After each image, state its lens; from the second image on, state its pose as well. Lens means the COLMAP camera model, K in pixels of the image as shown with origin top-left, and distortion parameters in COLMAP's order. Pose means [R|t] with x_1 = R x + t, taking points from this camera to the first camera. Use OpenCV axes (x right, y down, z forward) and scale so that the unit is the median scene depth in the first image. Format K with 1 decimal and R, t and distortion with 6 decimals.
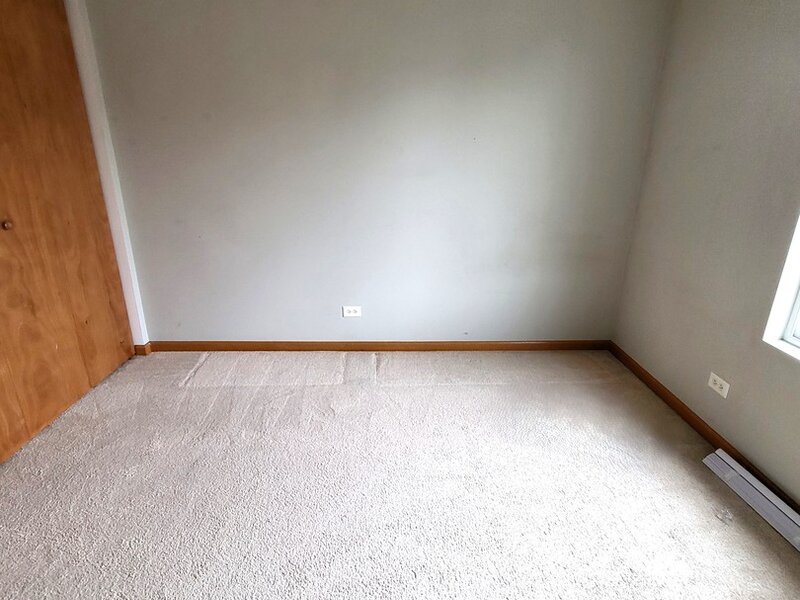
lens RADIAL K [[426.3, 0, 379.2], [0, 426.3, 297.1], [0, 0, 1]] dist [-0.001854, 0.000139]
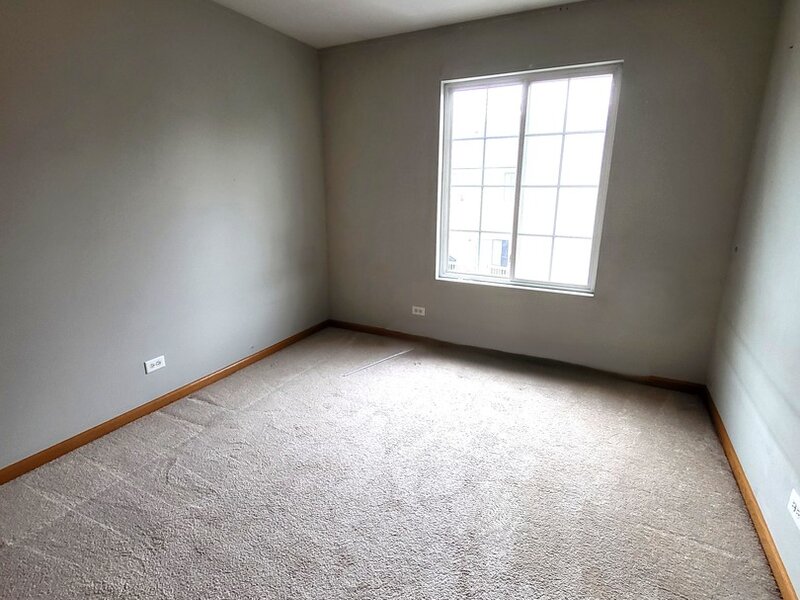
lens RADIAL K [[426.3, 0, 379.2], [0, 426.3, 297.1], [0, 0, 1]] dist [-0.001854, 0.000139]
pose [[0.478912, -0.222188, 0.849280, -0.595966], [0.291086, 0.952900, 0.085153, -0.042259], [-0.828198, 0.206433, 0.521031, 0.107262]]
